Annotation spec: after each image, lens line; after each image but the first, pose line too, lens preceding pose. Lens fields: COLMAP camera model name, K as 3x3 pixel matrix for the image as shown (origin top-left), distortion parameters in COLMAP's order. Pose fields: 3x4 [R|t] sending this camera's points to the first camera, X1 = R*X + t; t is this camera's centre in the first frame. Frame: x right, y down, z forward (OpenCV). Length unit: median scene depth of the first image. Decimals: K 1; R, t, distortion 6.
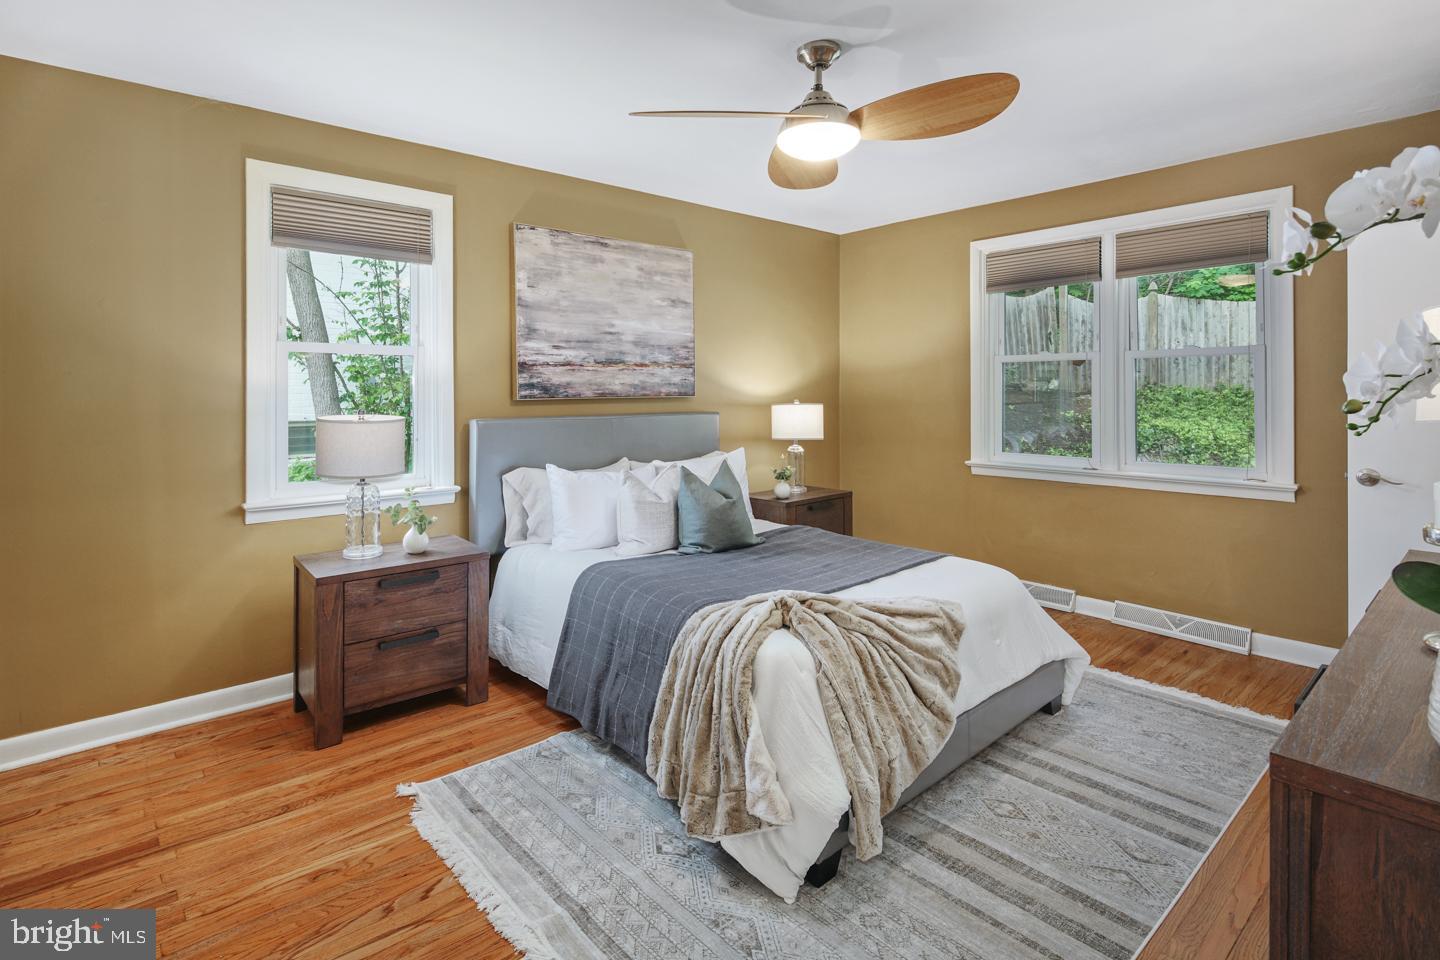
lens RADIAL K [[703.1, 0, 718.2], [0, 703.1, 444.6], [0, 0, 1]] dist [0.000537, -0.000648]
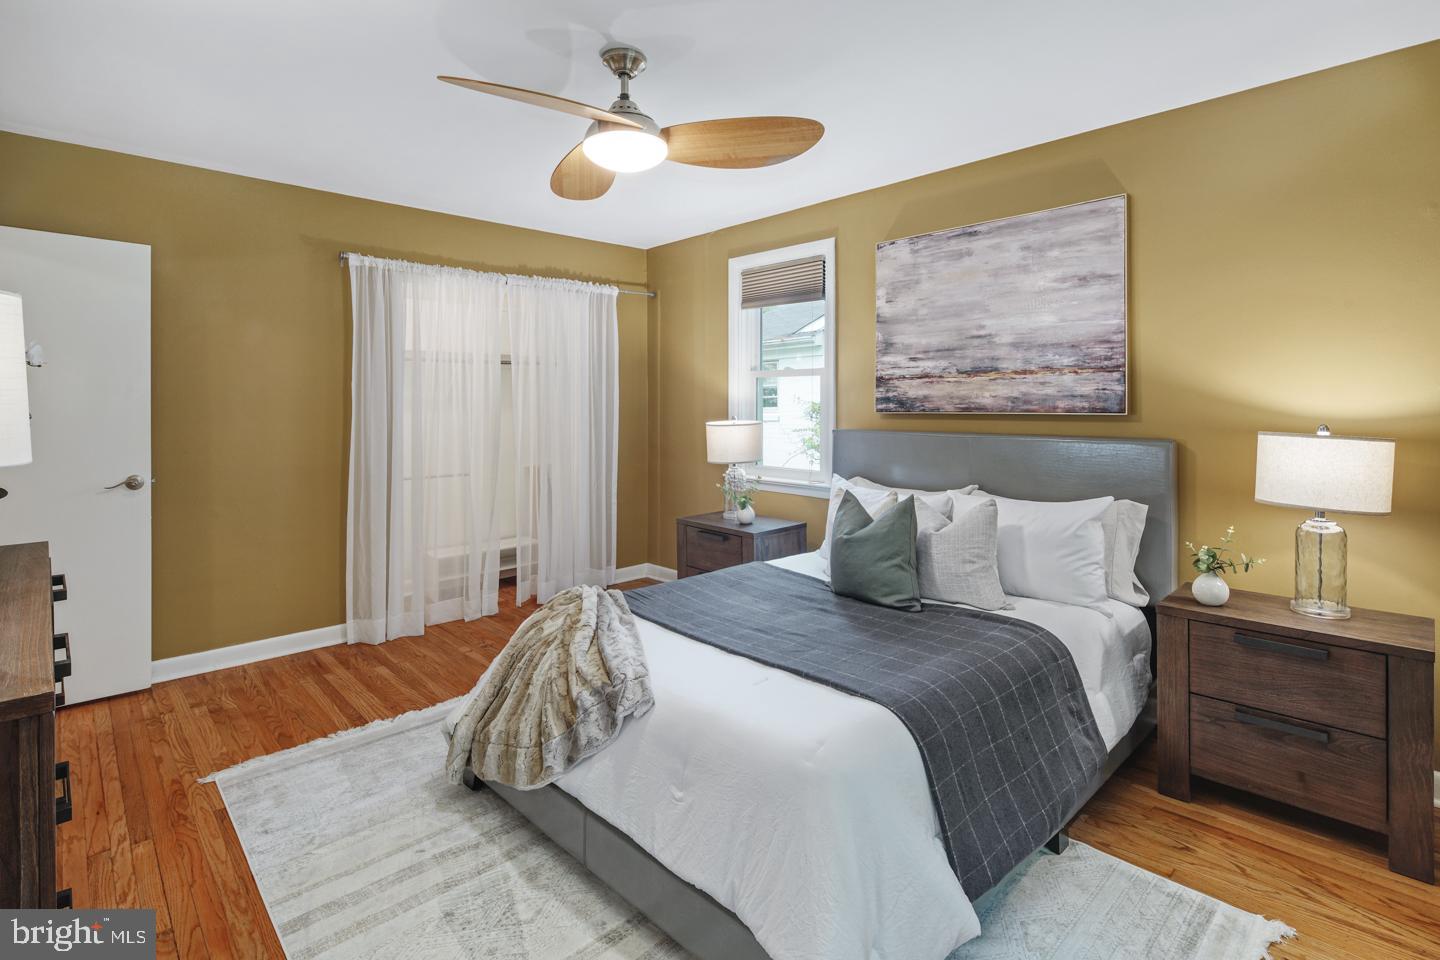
lens RADIAL K [[700.8, 0, 720.4], [0, 700.8, 460.1], [0, 0, 1]] dist [0.001106, -0.000019]
pose [[0.039530, 0.086855, -0.995436, 0.702276], [-0.076169, 0.993578, 0.083668, -0.059877], [0.996311, 0.072514, 0.045892, 0.682388]]
